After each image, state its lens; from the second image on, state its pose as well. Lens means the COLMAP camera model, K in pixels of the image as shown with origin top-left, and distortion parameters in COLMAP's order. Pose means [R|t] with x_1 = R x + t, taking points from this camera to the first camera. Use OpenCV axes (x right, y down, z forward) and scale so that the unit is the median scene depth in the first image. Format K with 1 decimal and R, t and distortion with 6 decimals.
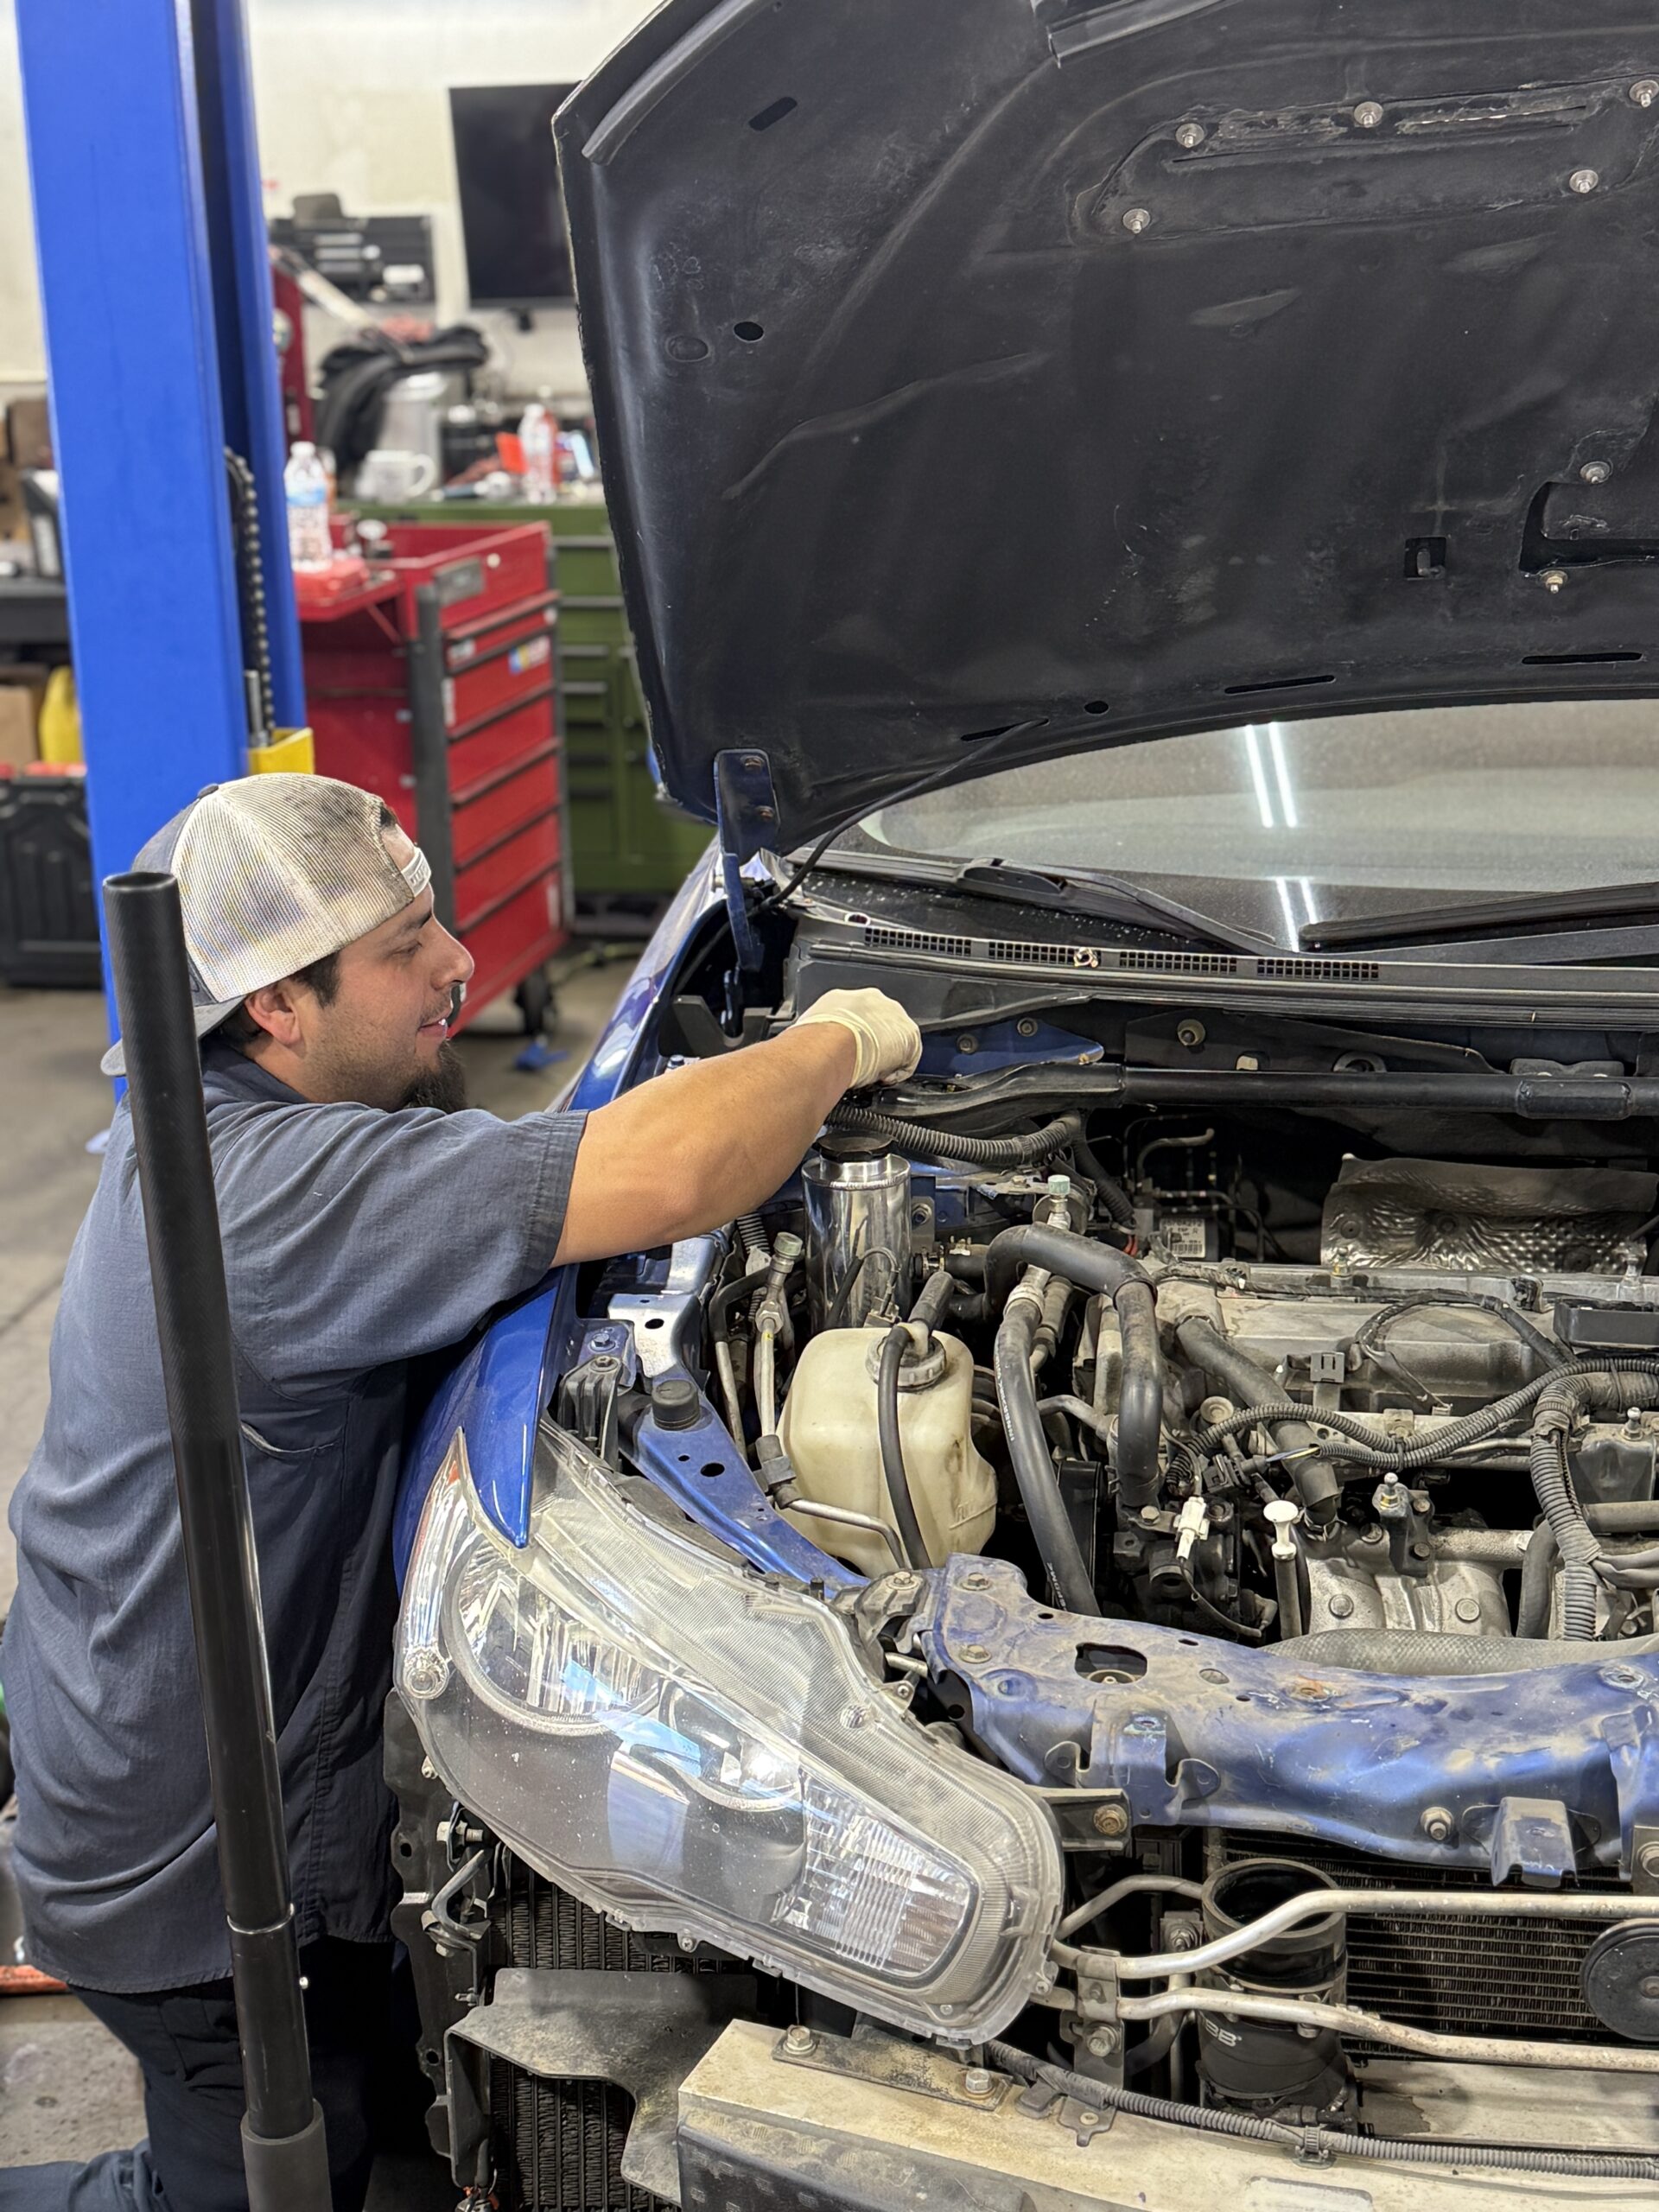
lens RADIAL K [[2963.0, 0, 828.9], [0, 2963.0, 1107.9], [0, 0, 1]] dist [0.062928, 0.000000]
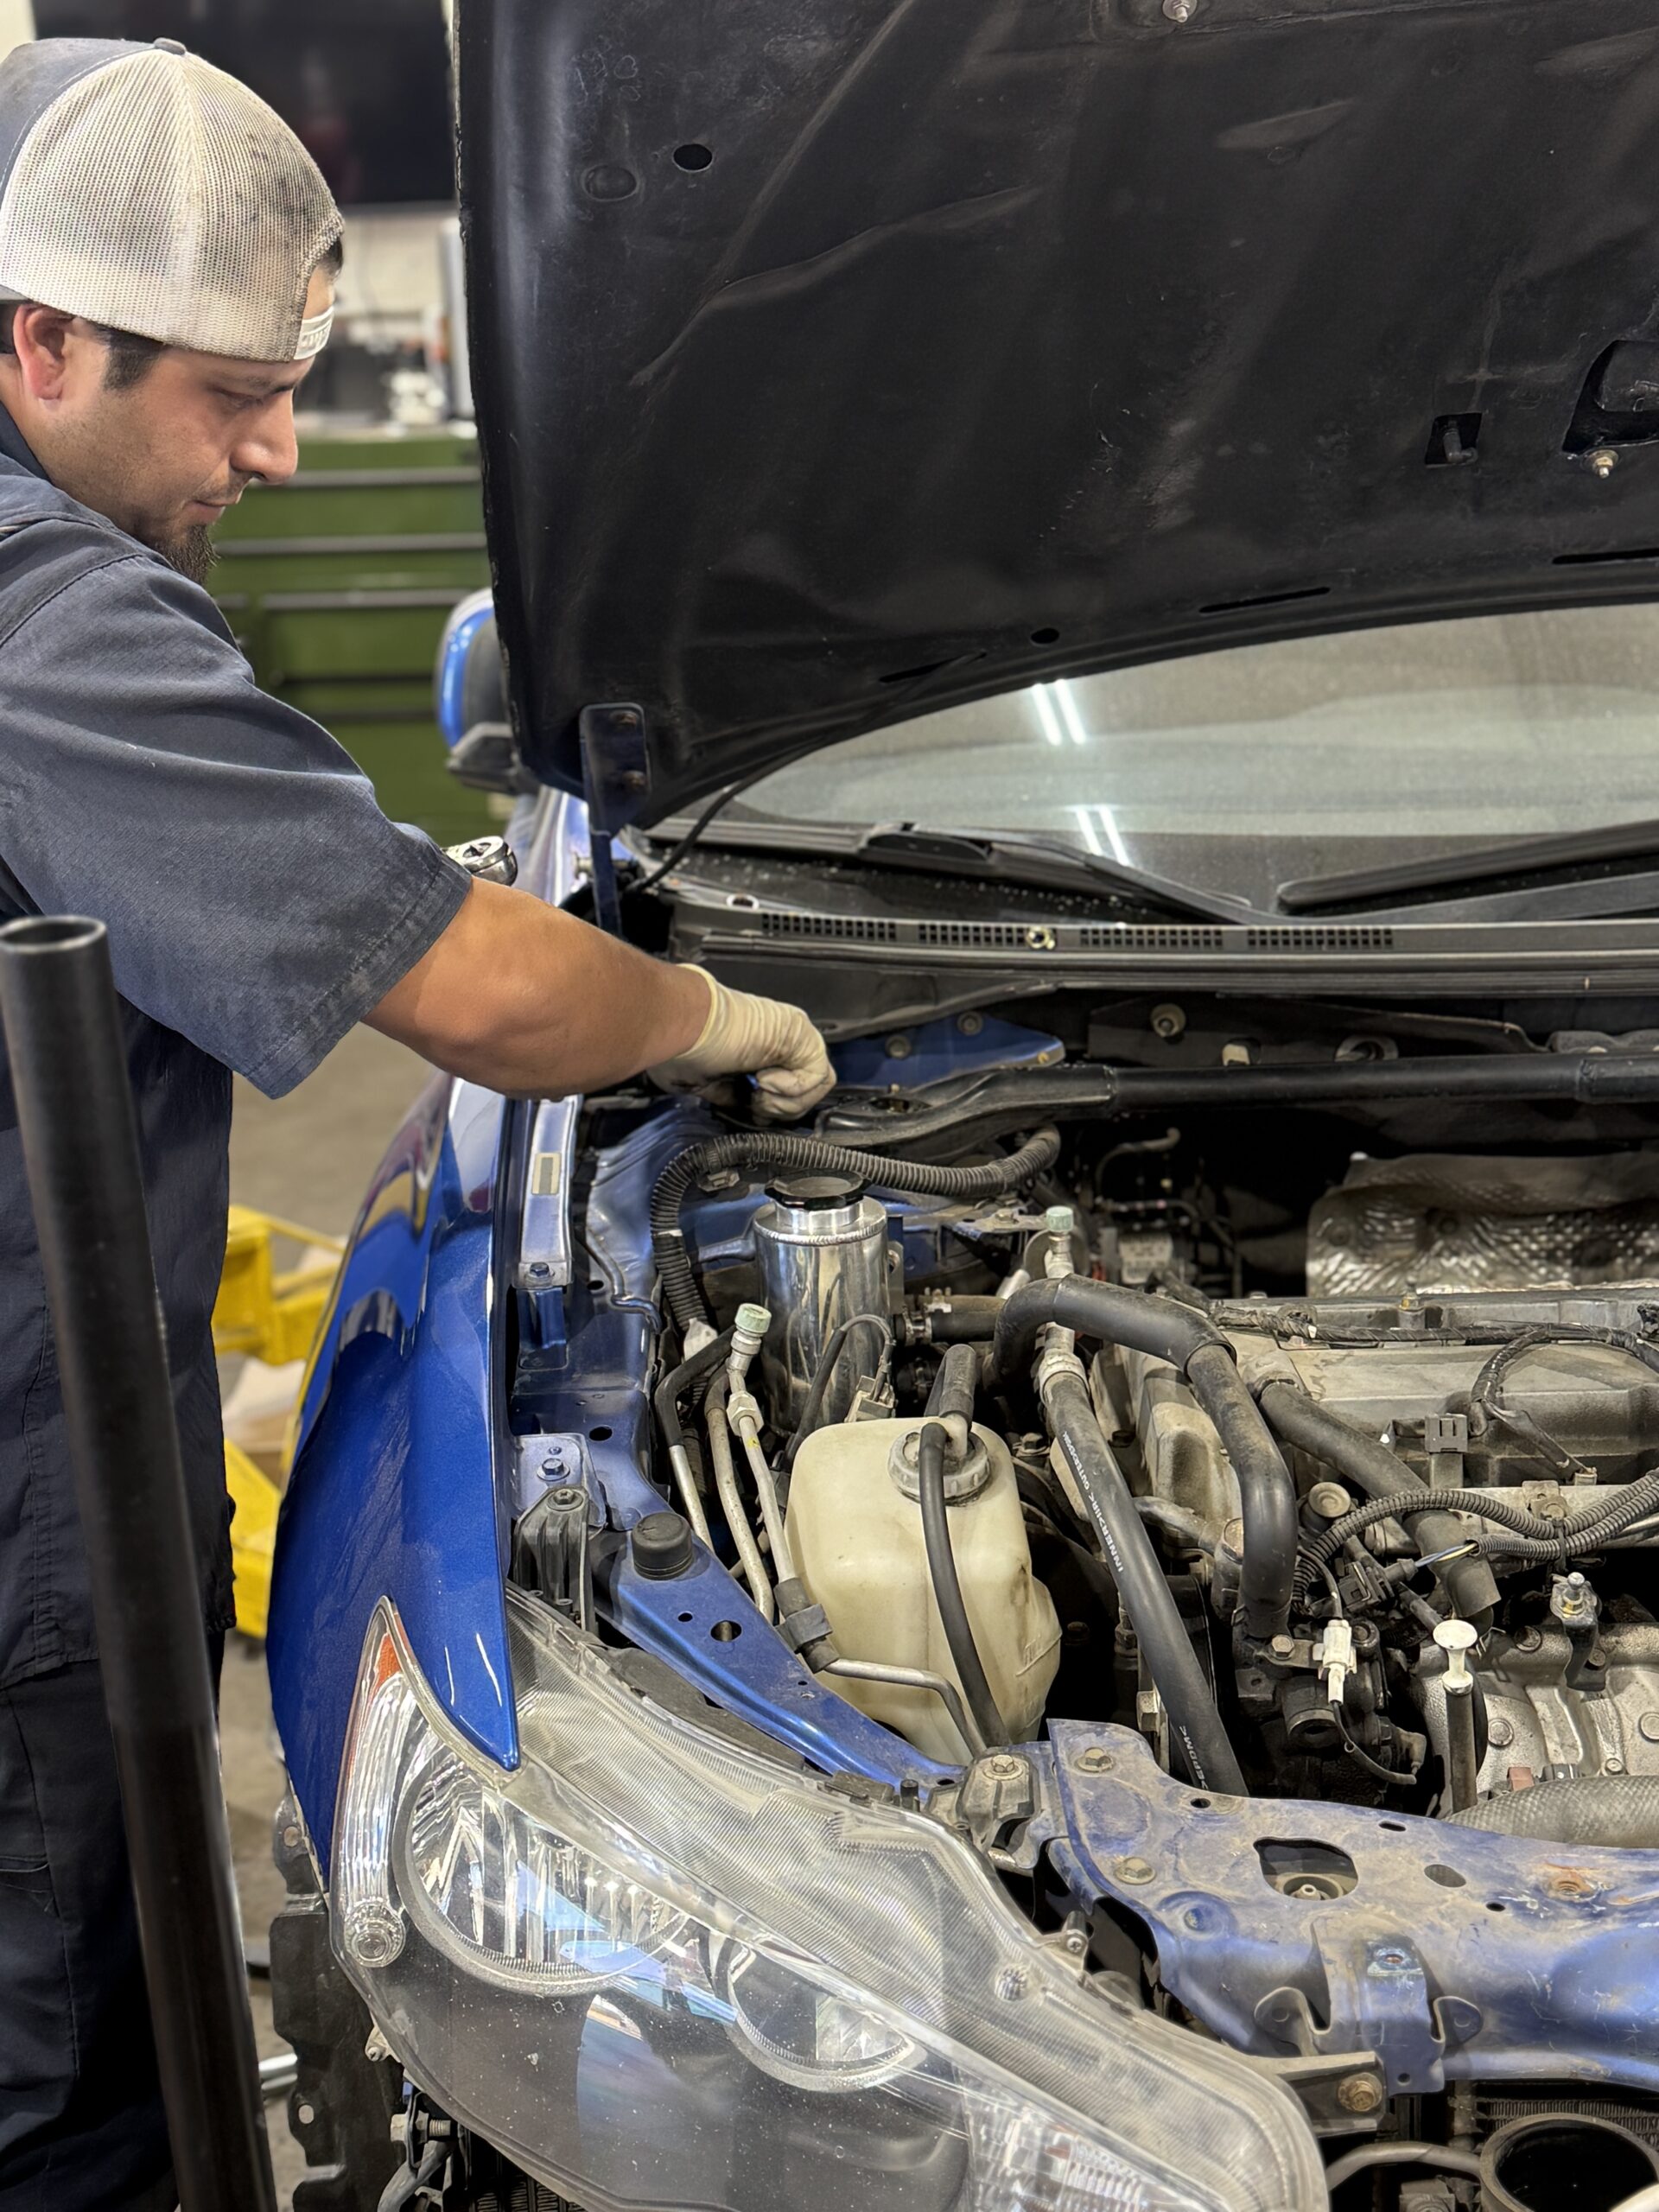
lens RADIAL K [[2963.0, 0, 830.2], [0, 2963.0, 1102.6], [0, 0, 1]] dist [0.062928, 0.000000]
pose [[0.989489, -0.057330, 0.132755, -0.101485], [0.055156, 0.998277, 0.020000, -0.028670], [-0.133673, -0.012468, 0.990947, 0.214197]]
